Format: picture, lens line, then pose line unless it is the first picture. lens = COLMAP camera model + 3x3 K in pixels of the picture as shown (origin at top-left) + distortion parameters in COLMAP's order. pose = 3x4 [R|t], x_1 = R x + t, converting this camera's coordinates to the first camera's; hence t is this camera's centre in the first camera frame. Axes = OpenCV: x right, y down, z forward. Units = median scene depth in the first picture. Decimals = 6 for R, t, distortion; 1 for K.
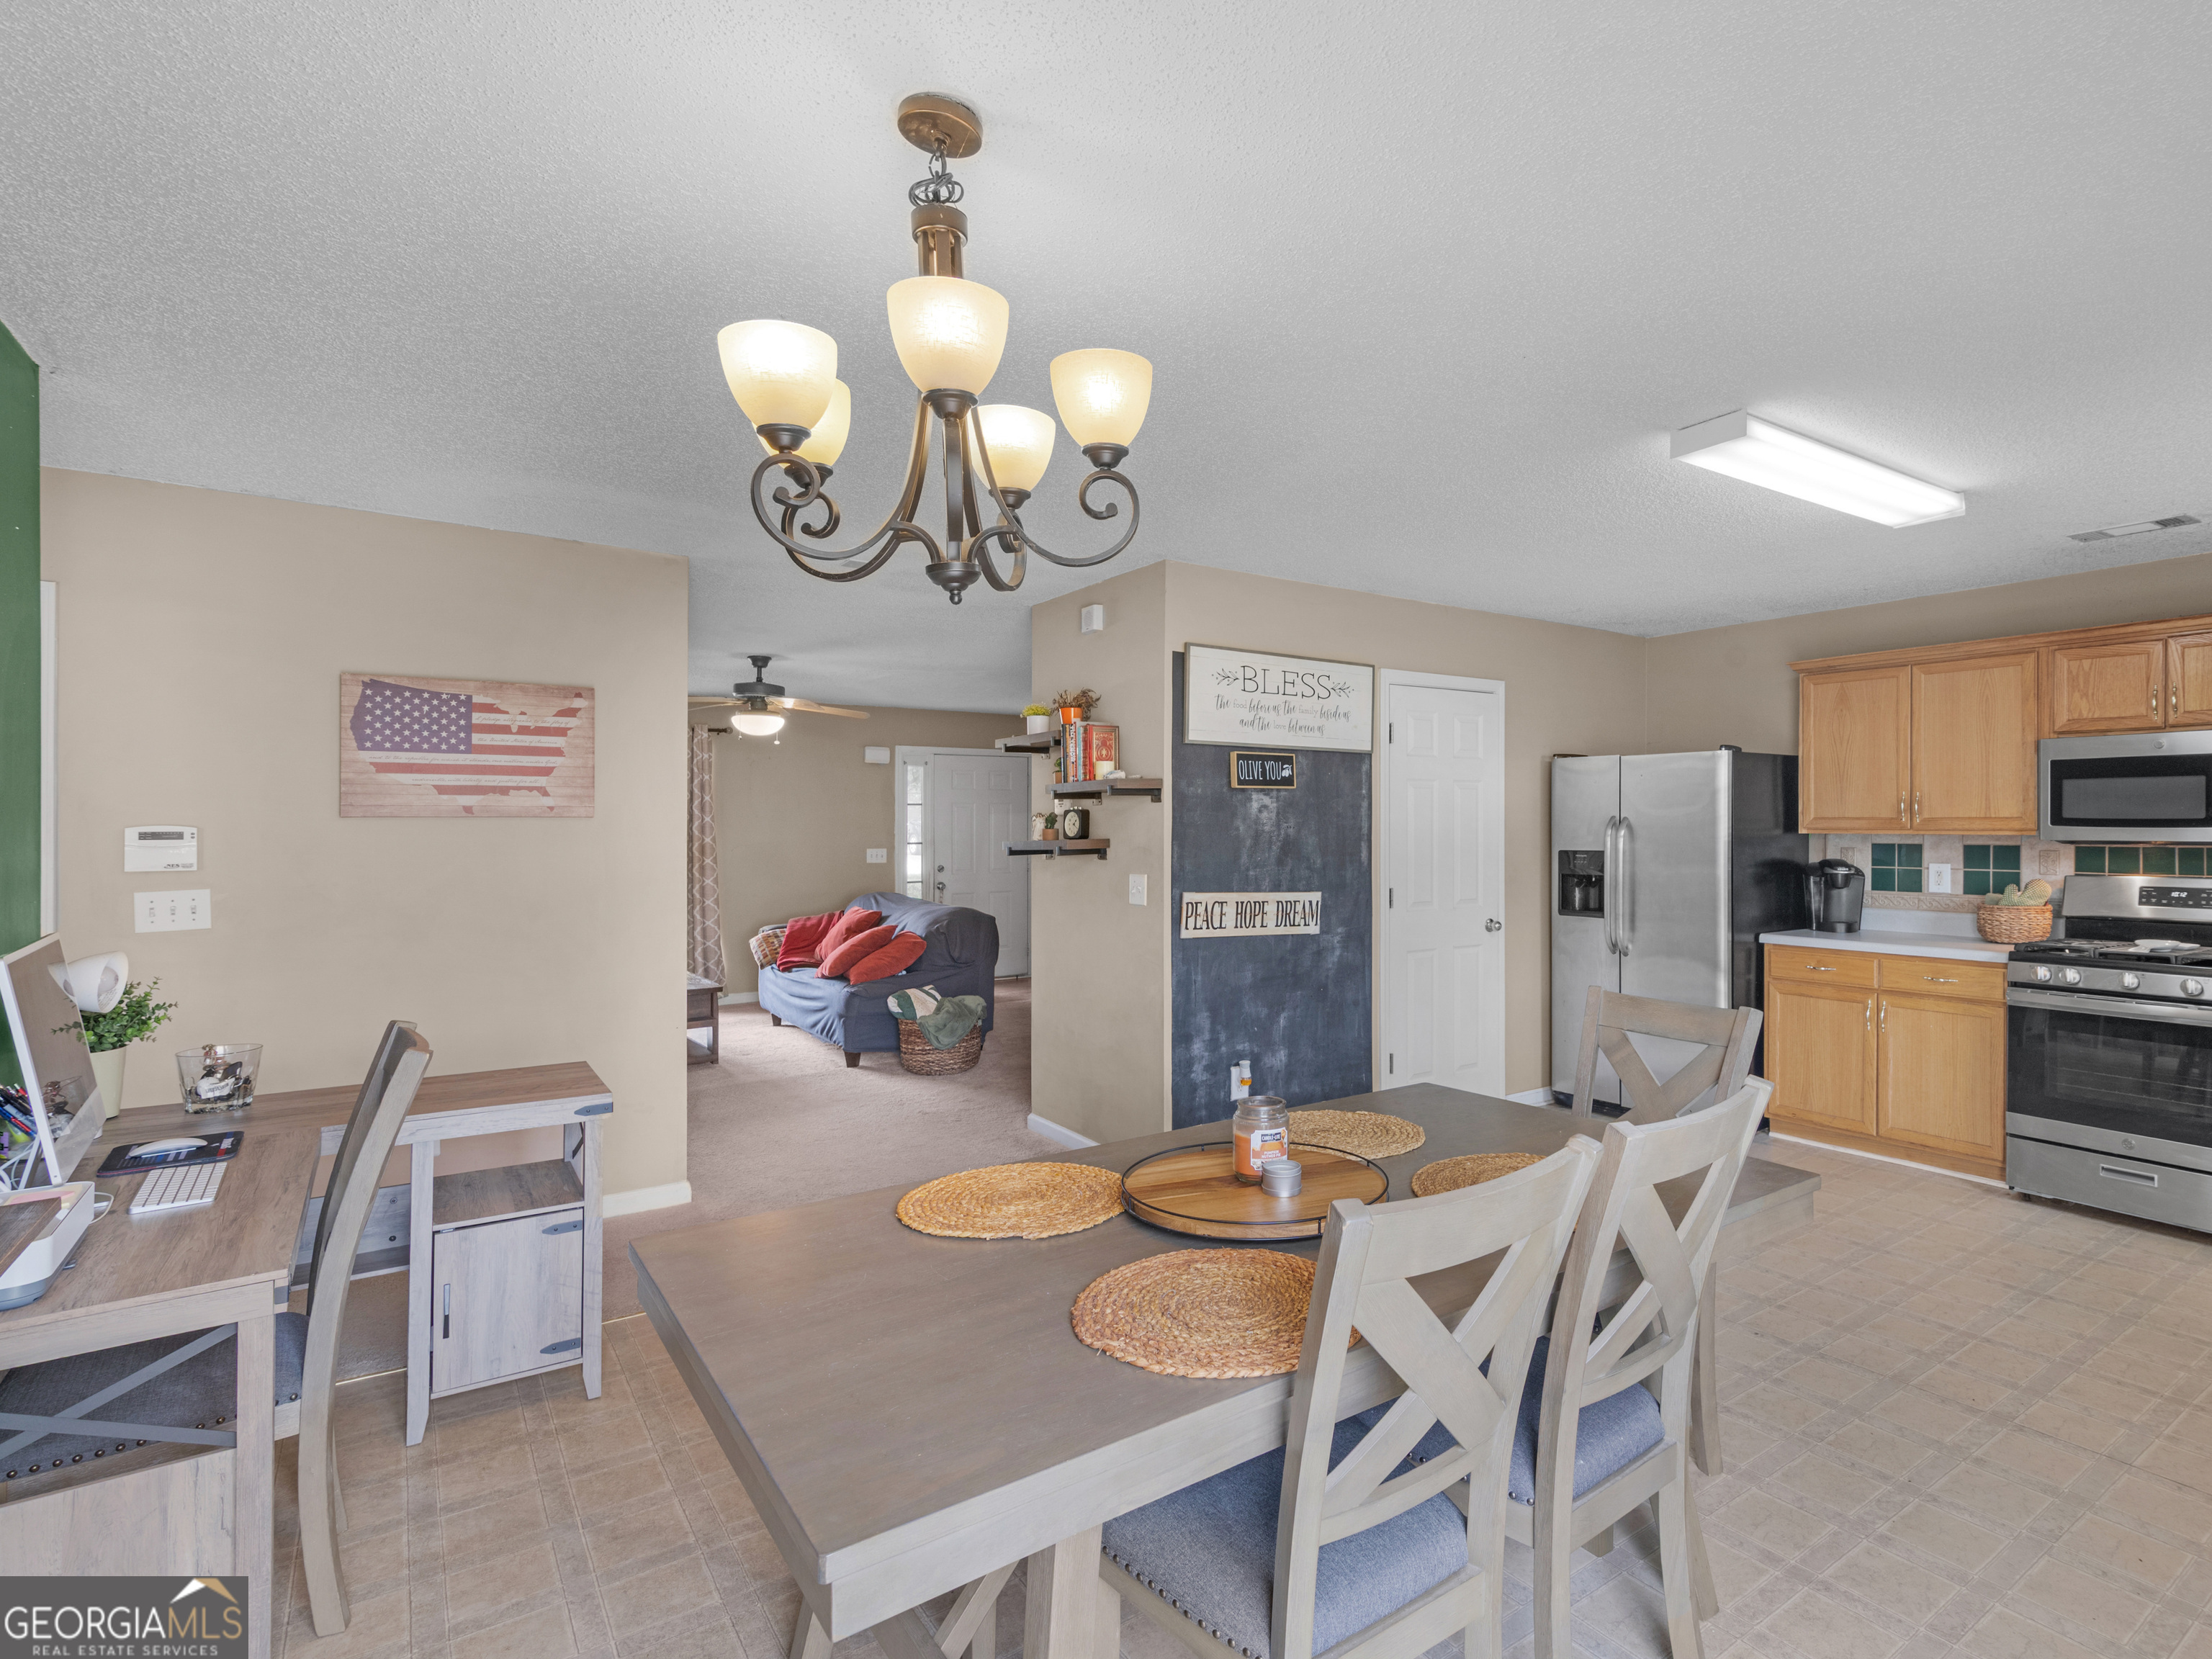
lens RADIAL K [[1149.7, 0, 1291.1], [0, 1149.7, 835.0], [0, 0, 1]] dist [0.008282, 0.000889]
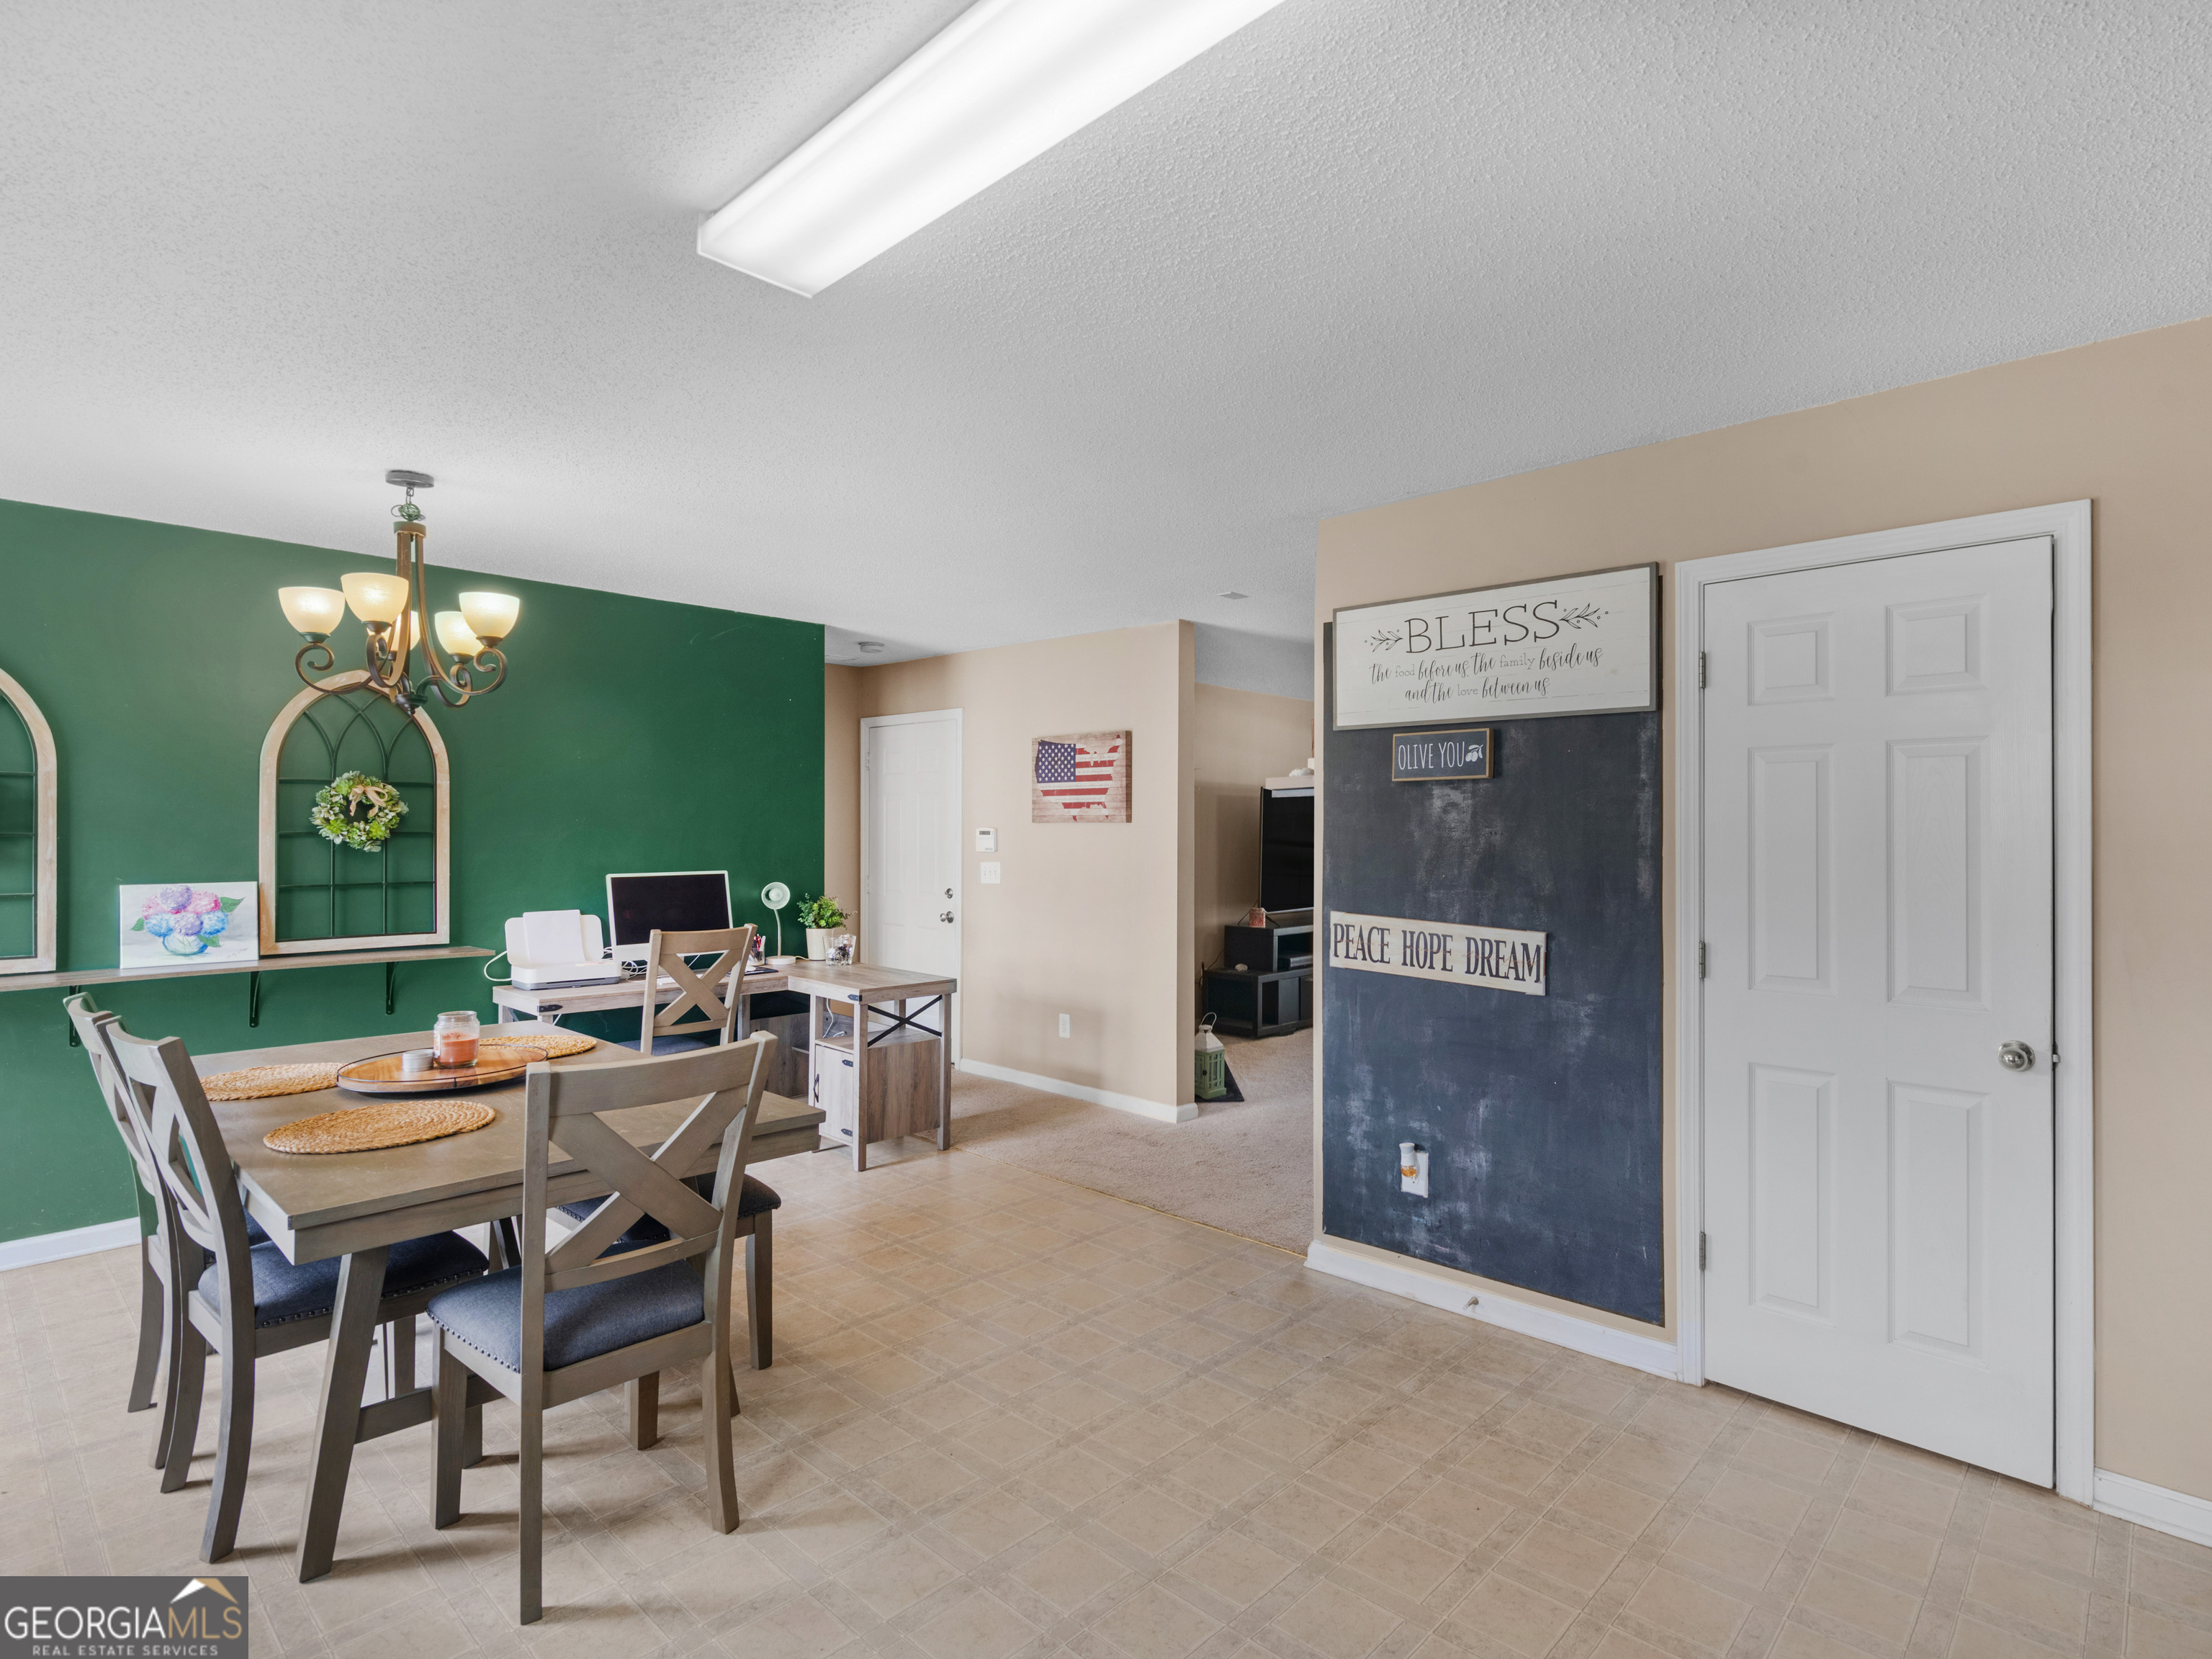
lens RADIAL K [[1134.8, 0, 1106.0], [0, 1134.8, 829.5], [0, 0, 1]] dist [0.003003, 0.000201]
pose [[0.144496, 0.002859, -0.989501, 0.656206], [-0.011598, 0.999932, 0.001196, -0.007530], [0.989437, 0.011303, 0.144520, 0.683733]]
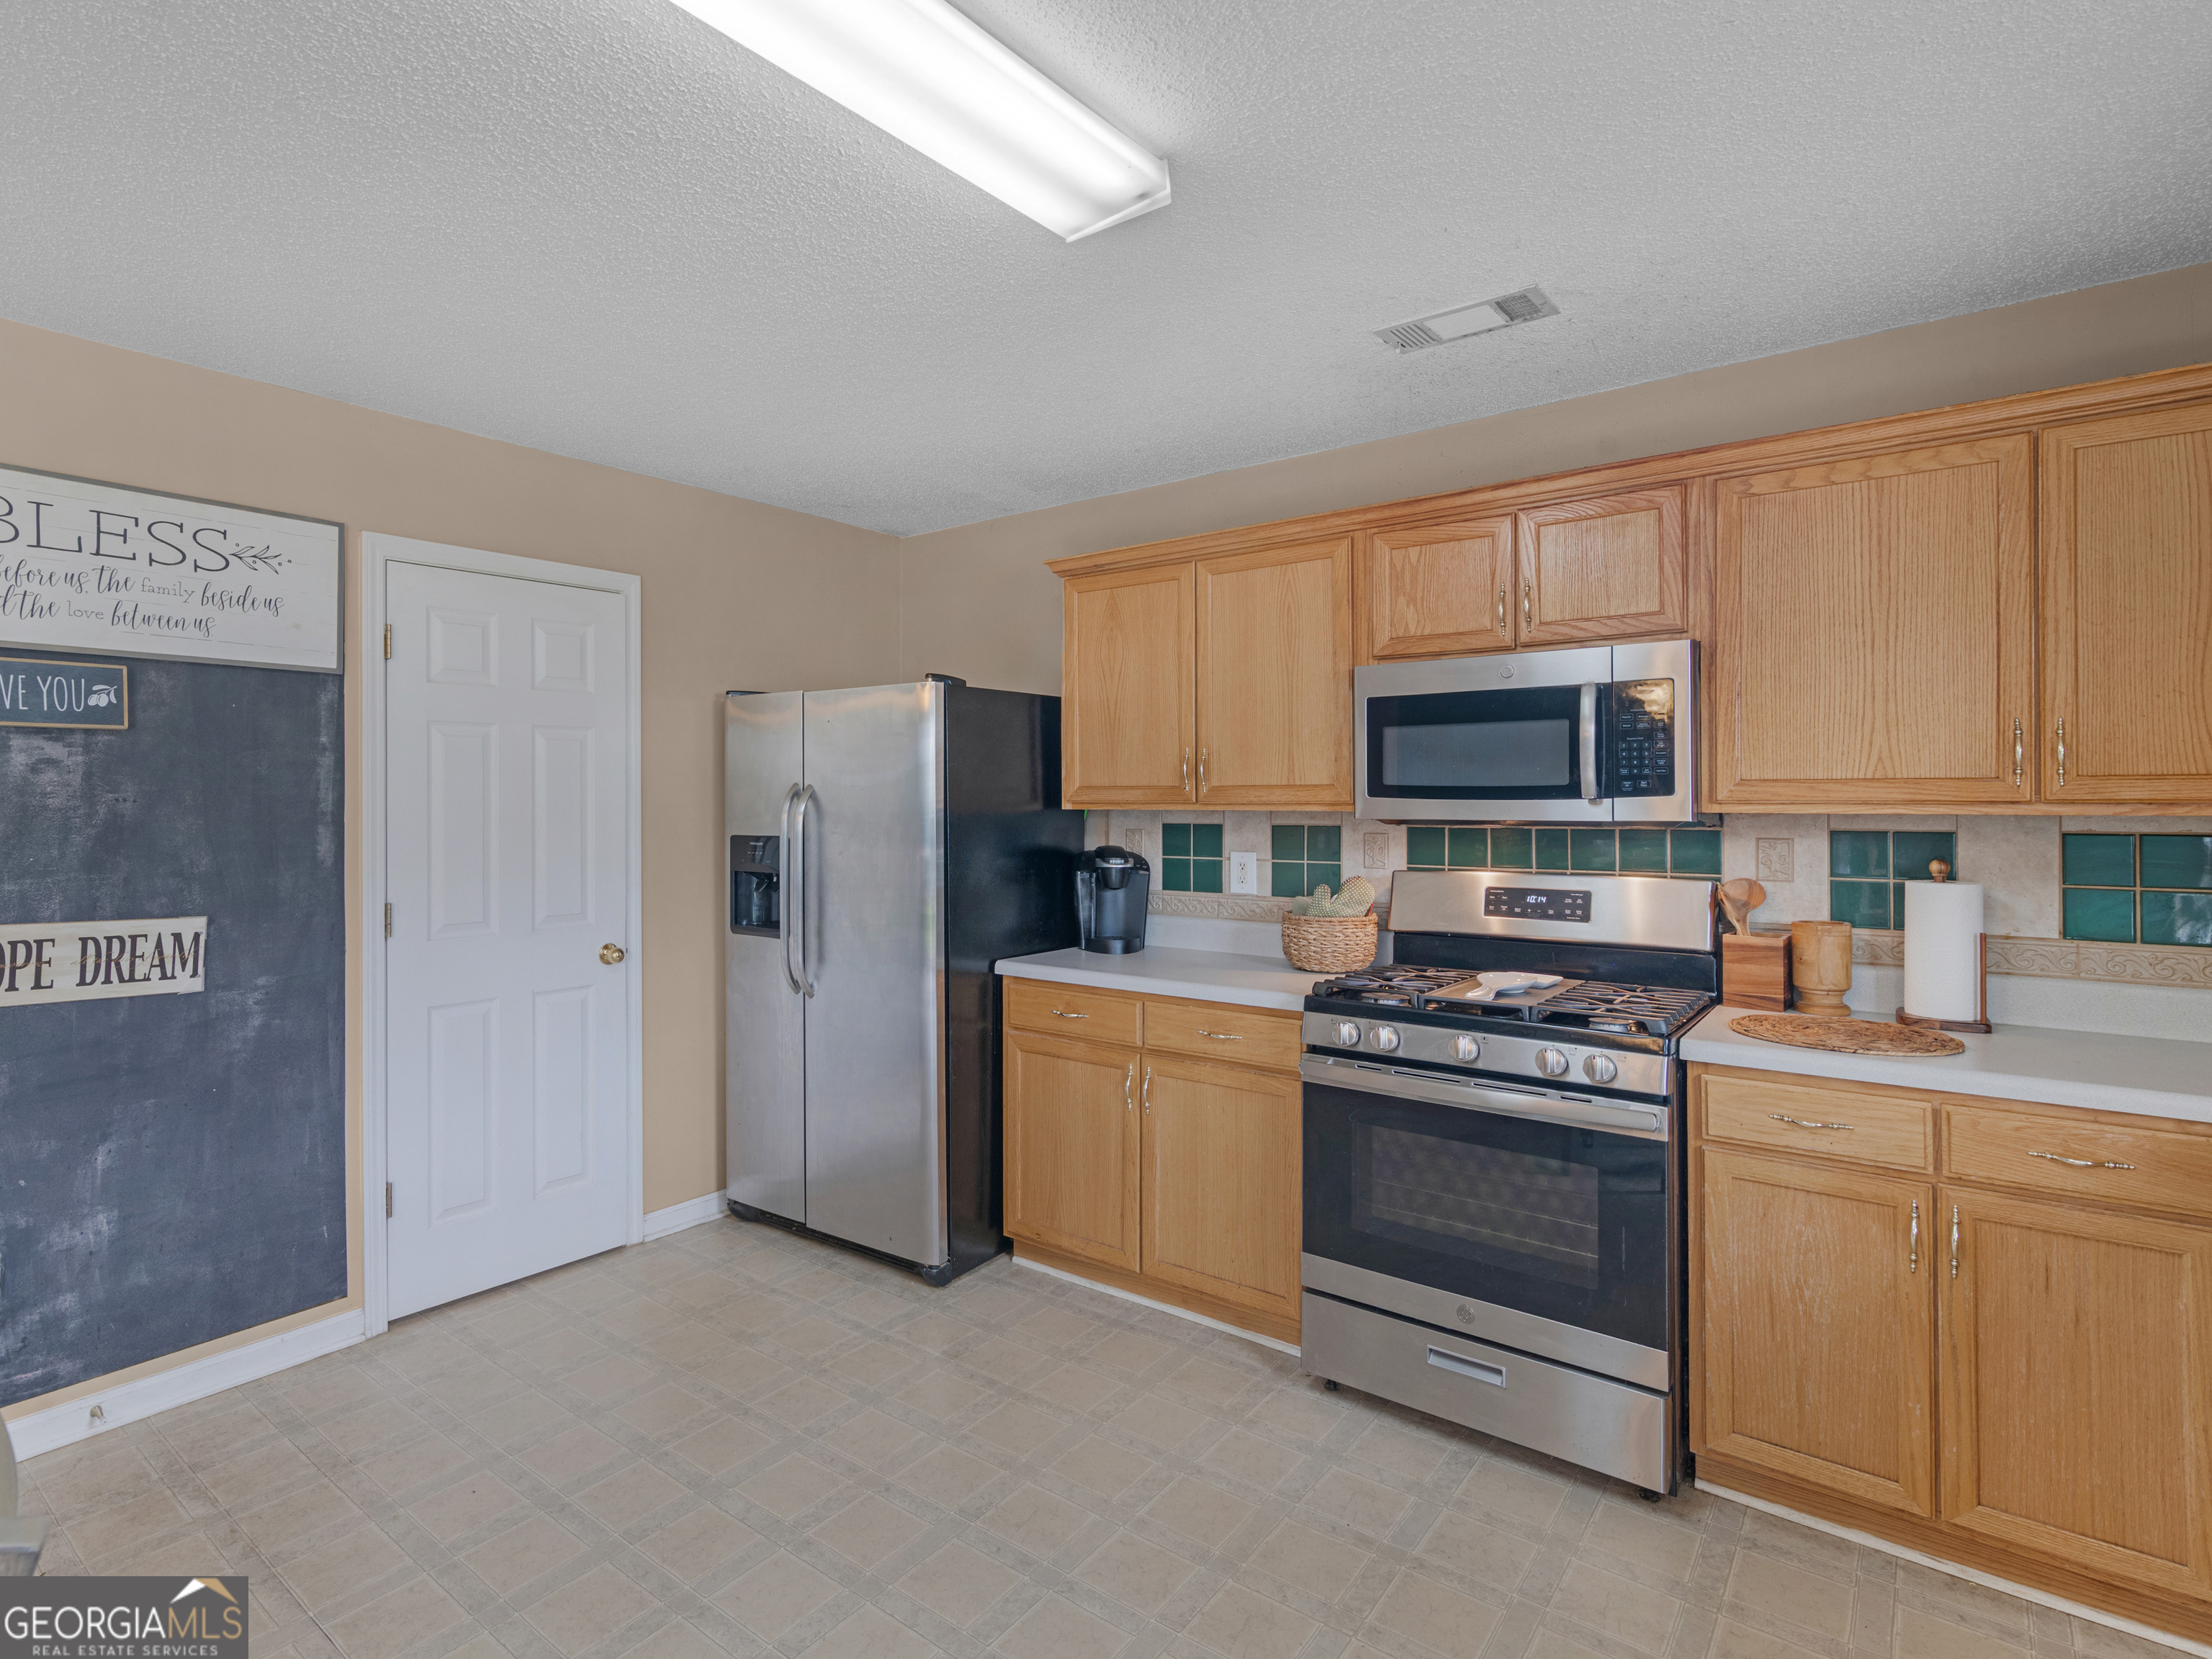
lens RADIAL K [[1143.7, 0, 1033.8], [0, 1143.7, 798.0], [0, 0, 1]] dist [0.000335, 0.000365]
pose [[0.973215, -0.000164, 0.229896, 0.300771], [0.002770, 0.999936, -0.011013, -0.000745], [-0.229880, 0.011355, 0.973153, 0.380996]]
